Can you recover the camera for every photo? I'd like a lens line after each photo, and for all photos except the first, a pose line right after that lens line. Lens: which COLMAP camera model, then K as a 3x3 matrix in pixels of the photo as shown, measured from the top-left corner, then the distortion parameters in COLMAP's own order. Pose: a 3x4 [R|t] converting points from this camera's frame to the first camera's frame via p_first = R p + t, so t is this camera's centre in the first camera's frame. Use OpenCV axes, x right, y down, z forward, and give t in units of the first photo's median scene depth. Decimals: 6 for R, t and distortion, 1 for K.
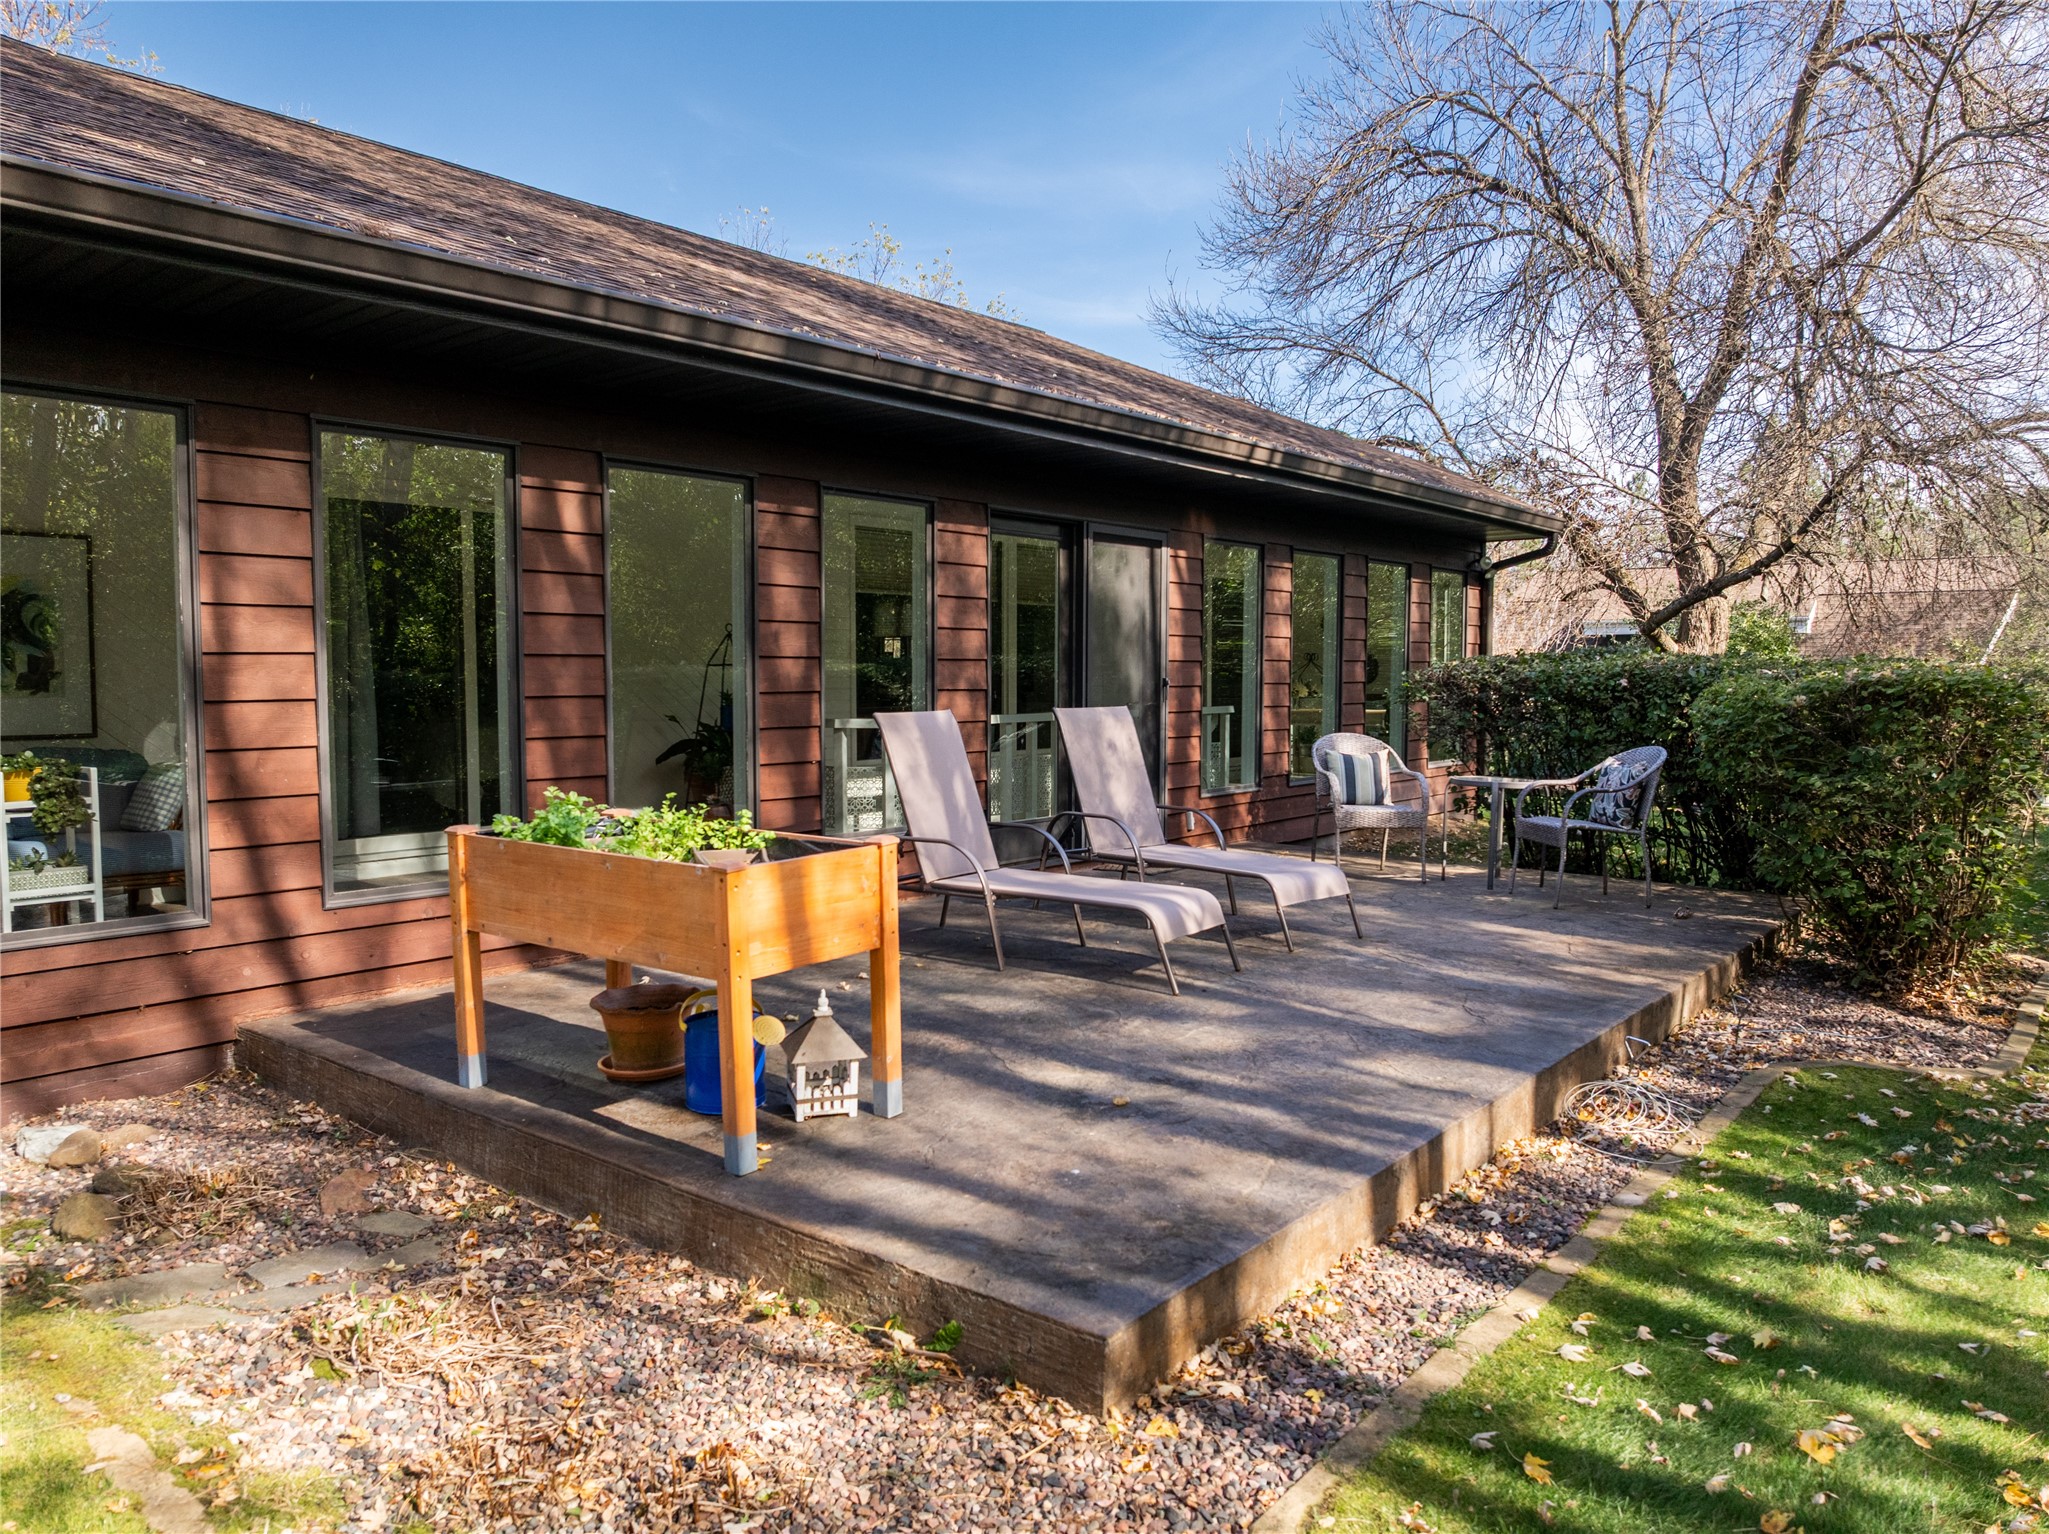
lens RADIAL K [[1424.9, 0, 968.4], [0, 1424.9, 764.0], [0, 0, 1]] dist [-0.050438, 0.027268]
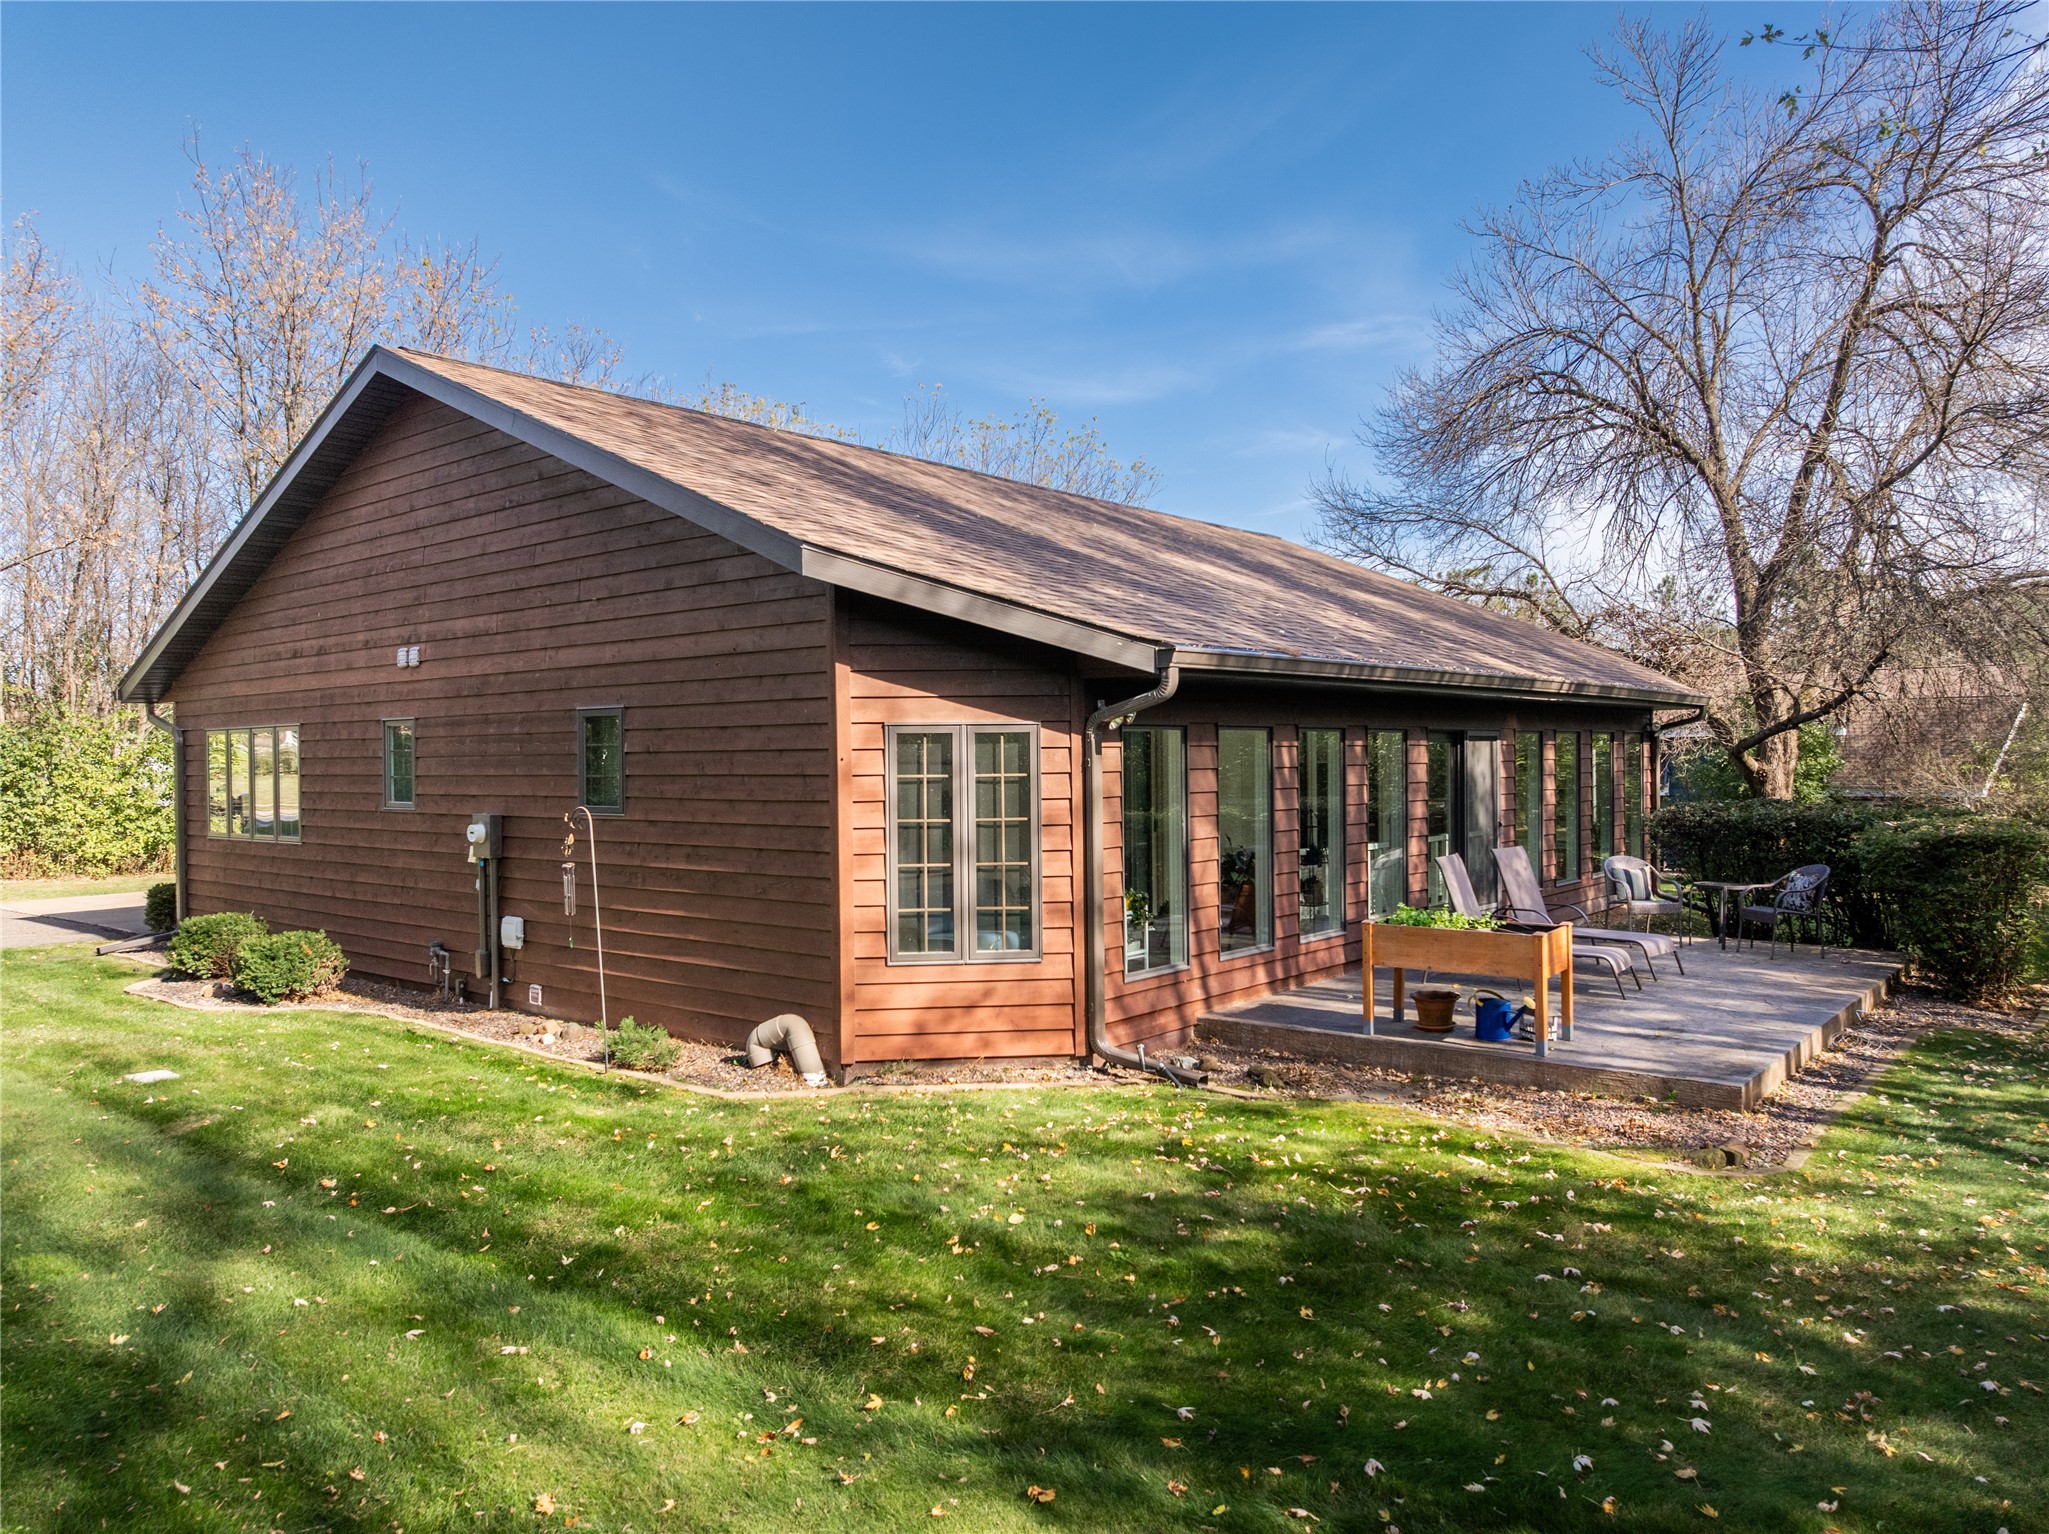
lens RADIAL K [[1414.7, 0, 1024.5], [0, 1414.7, 767.0], [0, 0, 1]] dist [-0.013105, -0.000214]
pose [[0.999728, -0.010695, 0.020708, -0.510230], [0.011942, 0.998064, -0.061041, -0.037433], [-0.020015, 0.061272, 0.997920, -0.690789]]
